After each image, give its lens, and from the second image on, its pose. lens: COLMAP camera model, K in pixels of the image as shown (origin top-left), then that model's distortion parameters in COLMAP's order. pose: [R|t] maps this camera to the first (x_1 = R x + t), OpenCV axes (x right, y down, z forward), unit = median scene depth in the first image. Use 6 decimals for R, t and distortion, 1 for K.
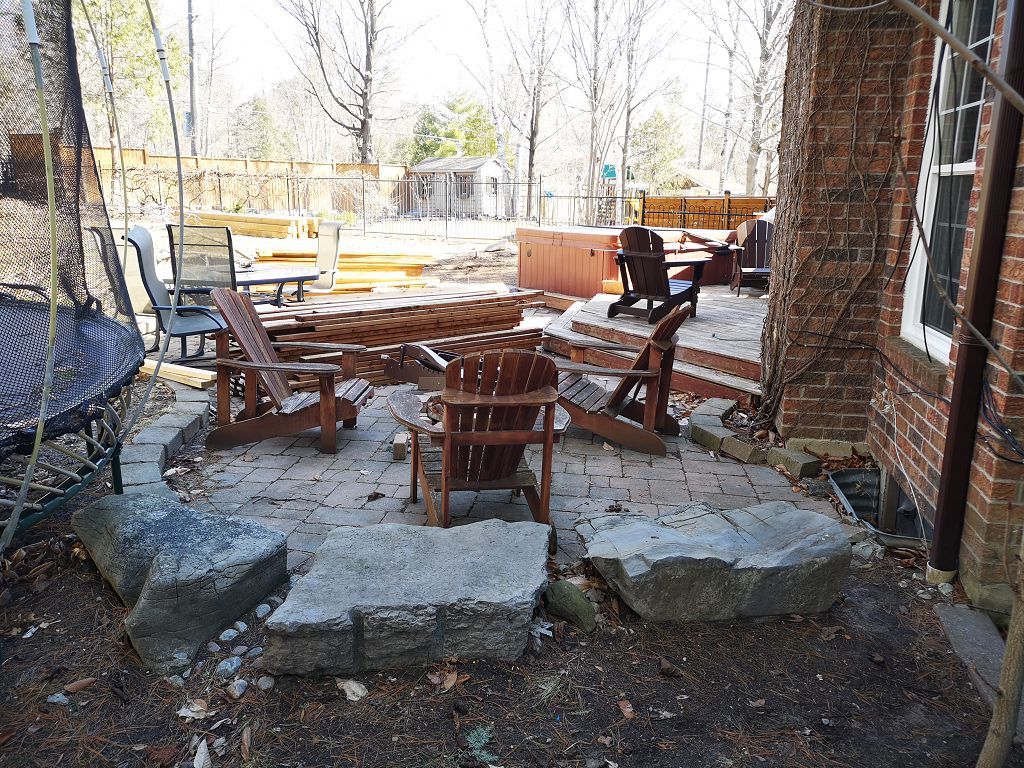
lens RADIAL K [[792.7, 0, 506.9], [0, 792.7, 381.3], [0, 0, 1]] dist [0.042402, -0.027564]
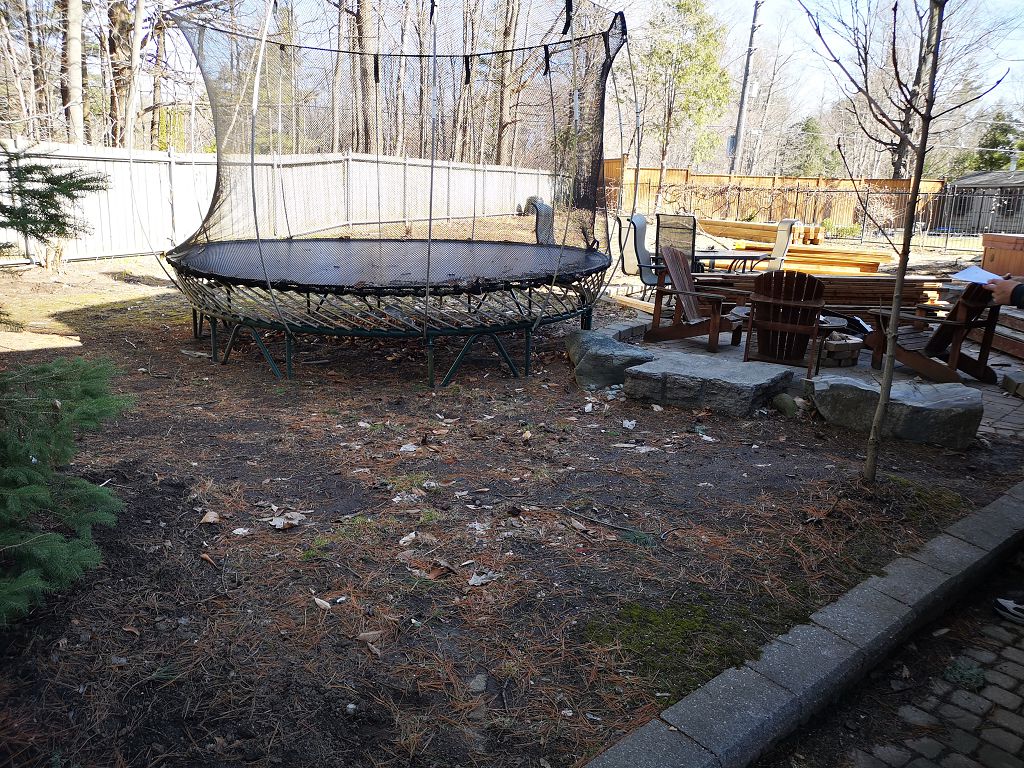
lens RADIAL K [[792.7, 0, 507.0], [0, 792.7, 384.9], [0, 0, 1]] dist [0.042402, -0.027564]
pose [[0.799475, 0.145698, -0.582762, 0.075241], [-0.156733, 0.987130, 0.031778, 0.033280], [0.579892, 0.065932, 0.812021, -0.102123]]
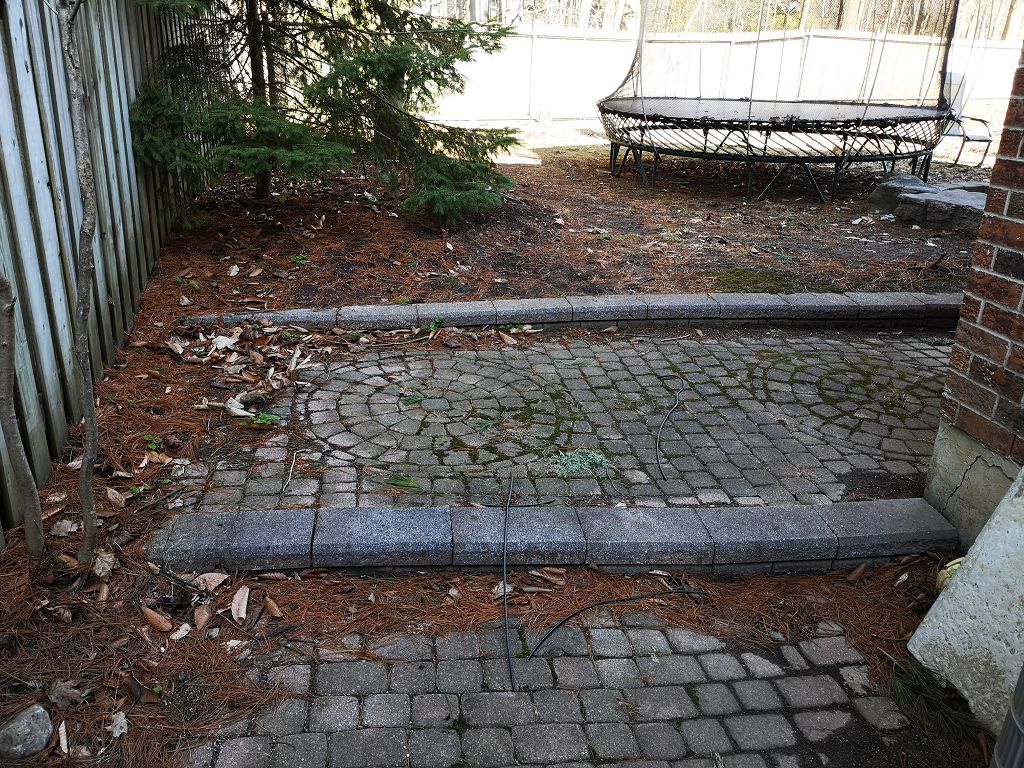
lens RADIAL K [[792.7, 0, 513.4], [0, 792.7, 375.8], [0, 0, 1]] dist [0.042402, -0.027564]
pose [[0.340306, 0.336504, -0.878042, 0.196134], [-0.250225, 0.932513, 0.260399, 0.050966], [0.906410, 0.131092, 0.401541, -0.130019]]
